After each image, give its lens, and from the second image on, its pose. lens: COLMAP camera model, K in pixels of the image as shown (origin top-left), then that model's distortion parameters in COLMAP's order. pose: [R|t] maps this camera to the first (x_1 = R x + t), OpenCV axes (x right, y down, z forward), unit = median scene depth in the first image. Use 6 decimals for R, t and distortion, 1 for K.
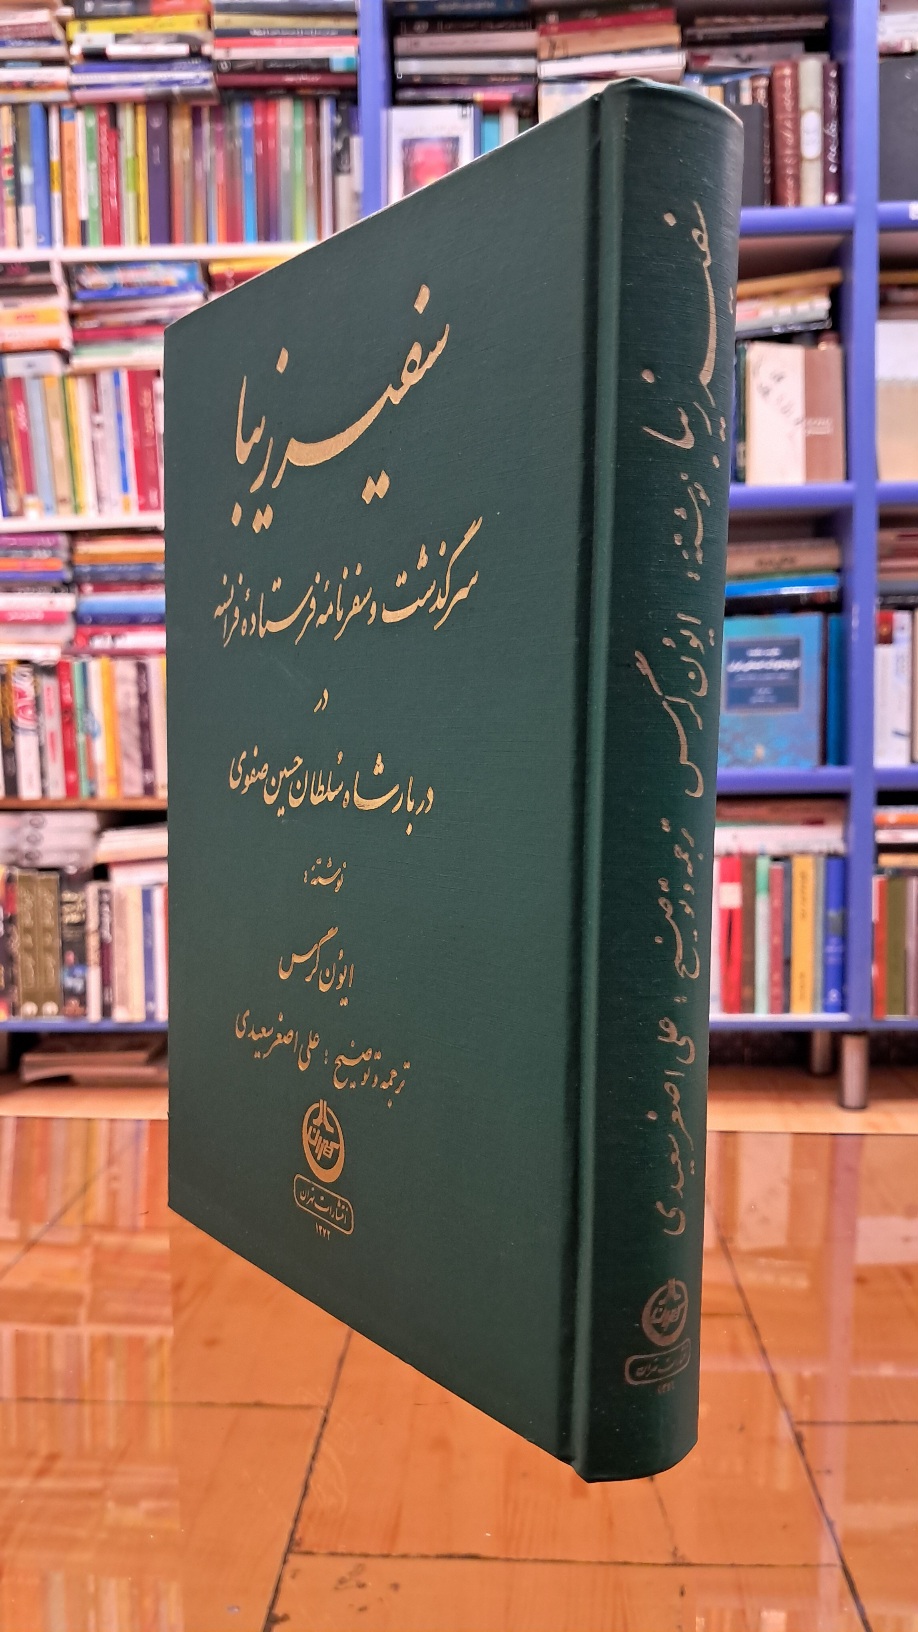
lens RADIAL K [[1395.5, 0, 447.0], [0, 1395.5, 842.5], [0, 0, 1]] dist [0.005689, -0.054863]
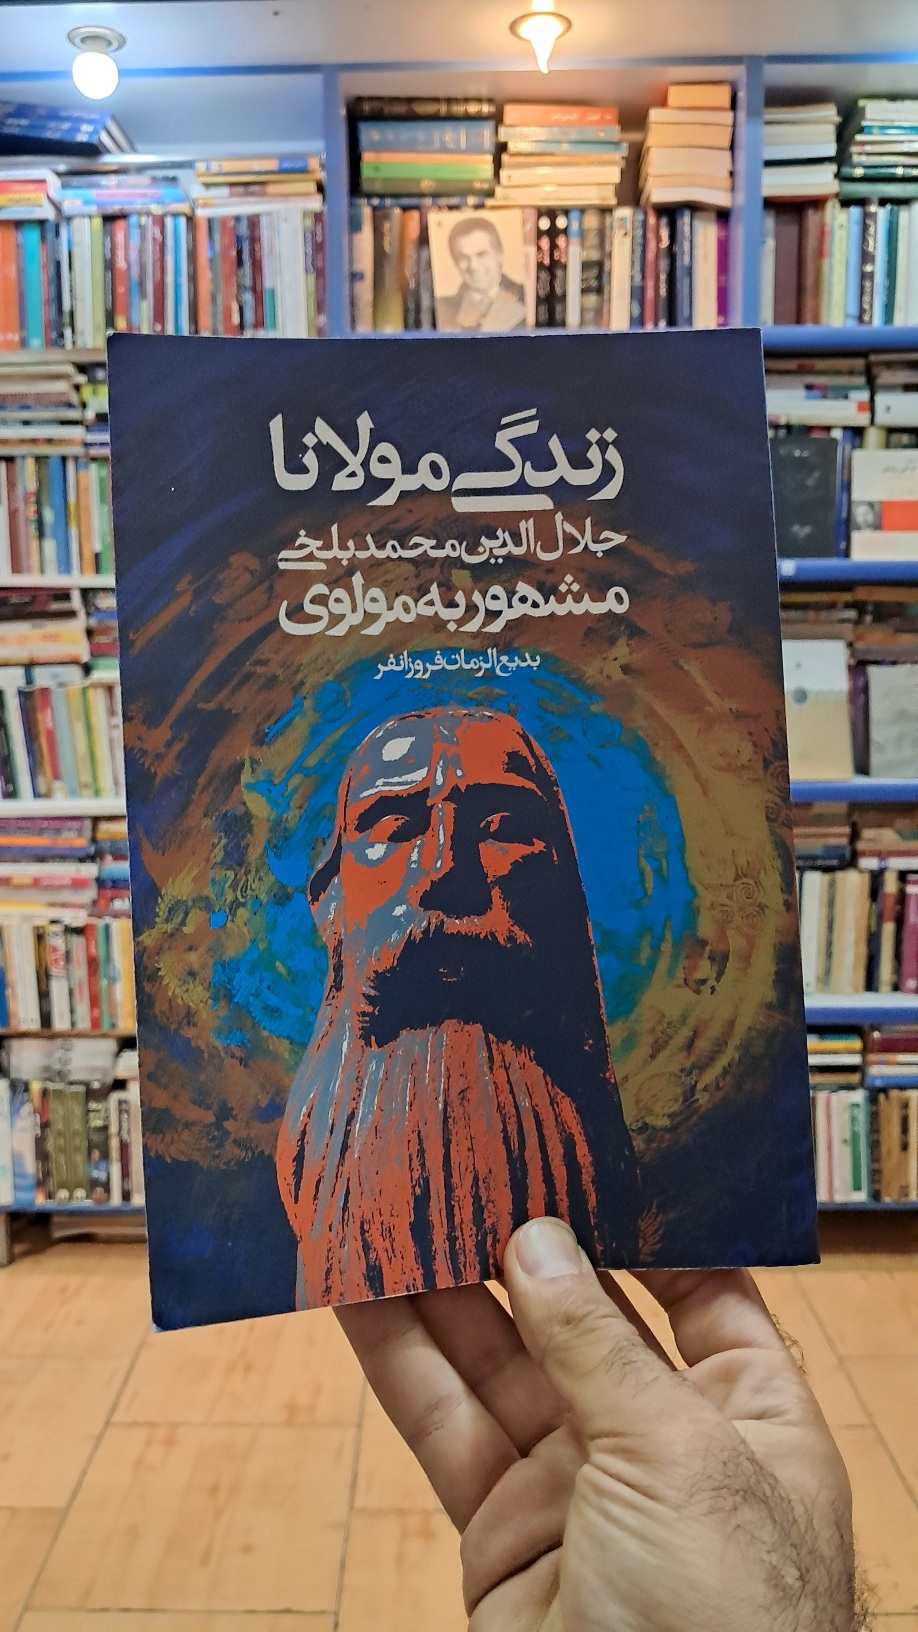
lens RADIAL K [[1395.5, 0, 447.0], [0, 1395.5, 842.5], [0, 0, 1]] dist [0.005689, -0.054863]
pose [[0.998789, -0.003577, 0.049073, -0.022654], [0.000192, 0.997630, 0.068813, -0.279548], [-0.049203, -0.068720, 0.996422, -0.216911]]
